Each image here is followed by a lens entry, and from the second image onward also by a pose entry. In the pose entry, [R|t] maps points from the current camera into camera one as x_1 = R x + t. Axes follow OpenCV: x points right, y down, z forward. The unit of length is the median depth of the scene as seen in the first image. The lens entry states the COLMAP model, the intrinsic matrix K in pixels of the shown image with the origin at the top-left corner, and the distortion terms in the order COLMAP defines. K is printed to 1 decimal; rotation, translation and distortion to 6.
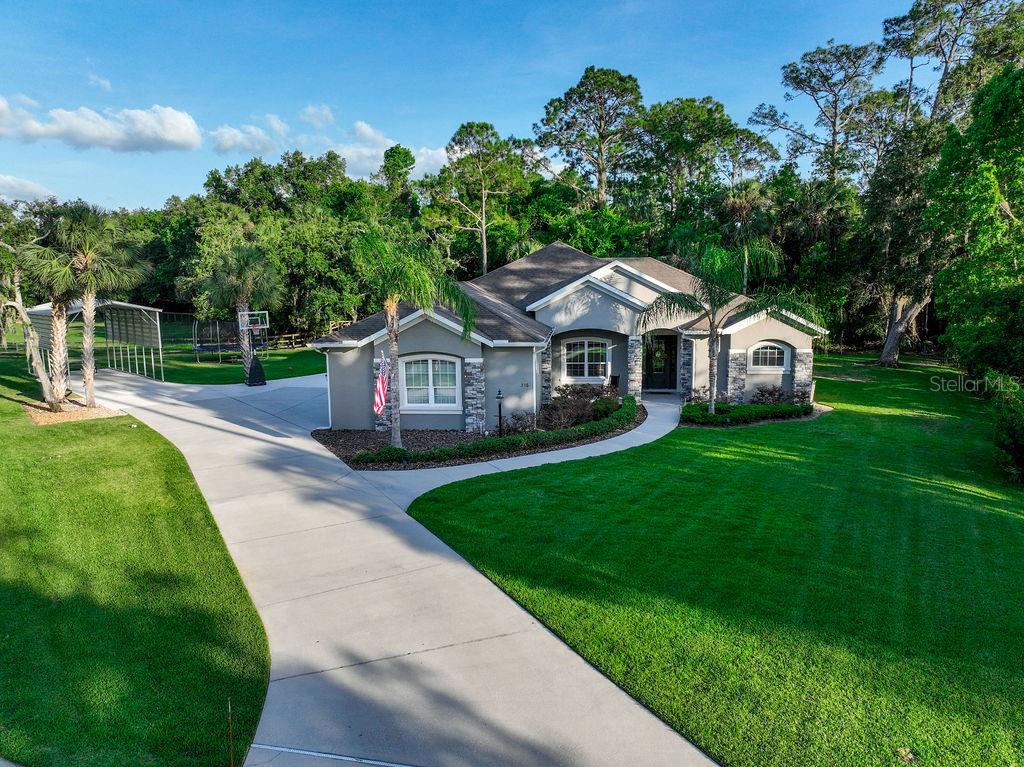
lens RADIAL K [[723.9, 0, 521.5], [0, 723.9, 385.2], [0, 0, 1]] dist [0.007951, 0.000744]
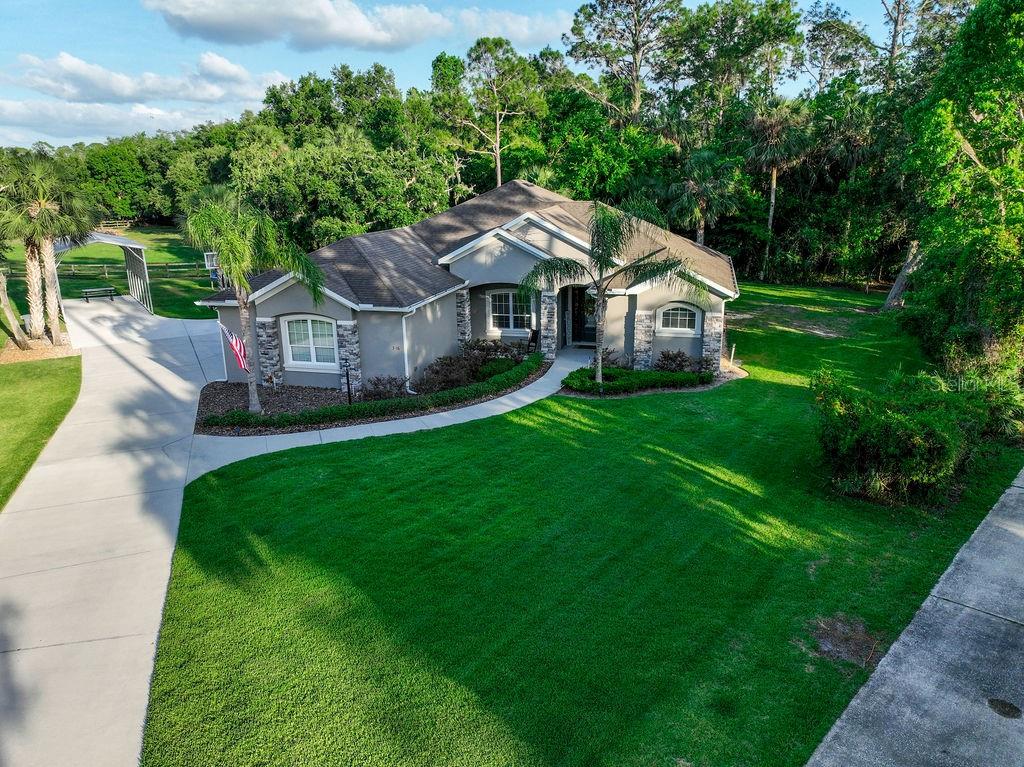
lens RADIAL K [[723.9, 0, 521.5], [0, 723.9, 385.2], [0, 0, 1]] dist [0.007951, 0.000744]
pose [[0.986226, 0.042932, -0.159735, 0.280278], [-0.021335, 0.990679, 0.134539, -0.073020], [0.164022, -0.129277, 0.977949, 0.029187]]
